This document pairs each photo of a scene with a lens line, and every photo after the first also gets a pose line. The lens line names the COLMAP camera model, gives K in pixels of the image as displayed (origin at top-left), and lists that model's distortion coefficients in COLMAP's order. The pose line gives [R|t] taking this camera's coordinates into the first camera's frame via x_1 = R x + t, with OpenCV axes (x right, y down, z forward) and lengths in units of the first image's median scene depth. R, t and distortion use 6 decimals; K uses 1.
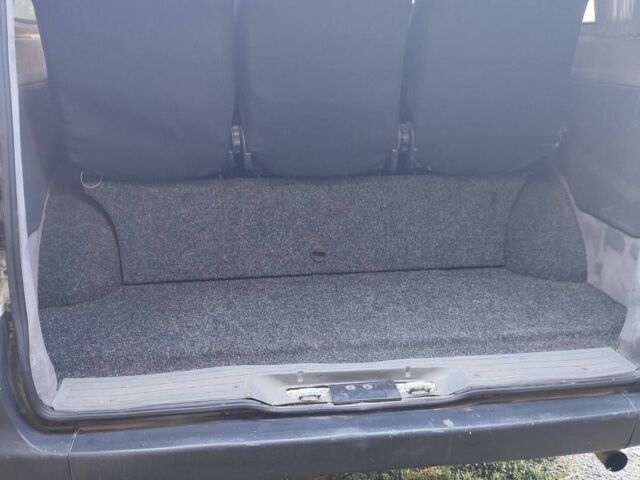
lens RADIAL K [[616.9, 0, 320.0], [0, 616.9, 240.0], [0, 0, 1]] dist [0.070794, -0.008954]
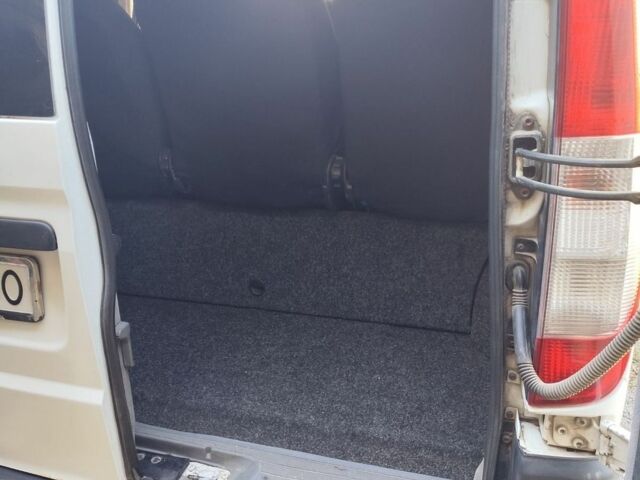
lens RADIAL K [[616.9, 0, 320.0], [0, 616.9, 240.0], [0, 0, 1]] dist [0.070794, -0.008954]
pose [[0.905540, 0.119694, -0.407026, 0.462476], [-0.095254, 0.992244, 0.079872, -0.134424], [0.413429, -0.033556, 0.909918, 0.194727]]
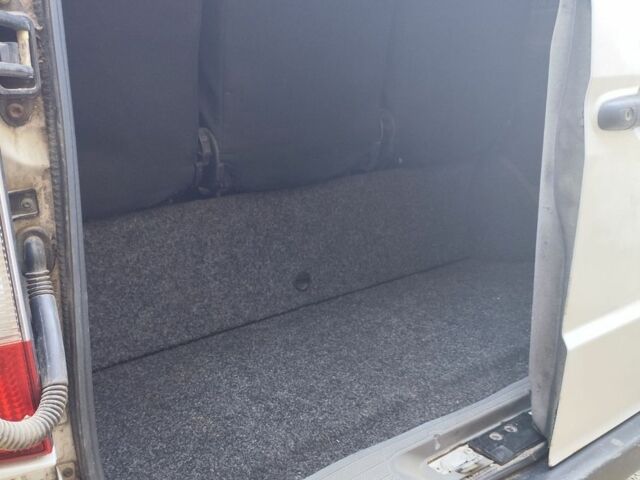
lens RADIAL K [[616.9, 0, 320.0], [0, 616.9, 240.0], [0, 0, 1]] dist [0.070794, -0.008954]
pose [[0.886202, -0.160775, 0.434508, -0.325612], [0.169231, 0.985384, 0.019454, -0.042116], [-0.431285, 0.056292, 0.900458, 0.271657]]
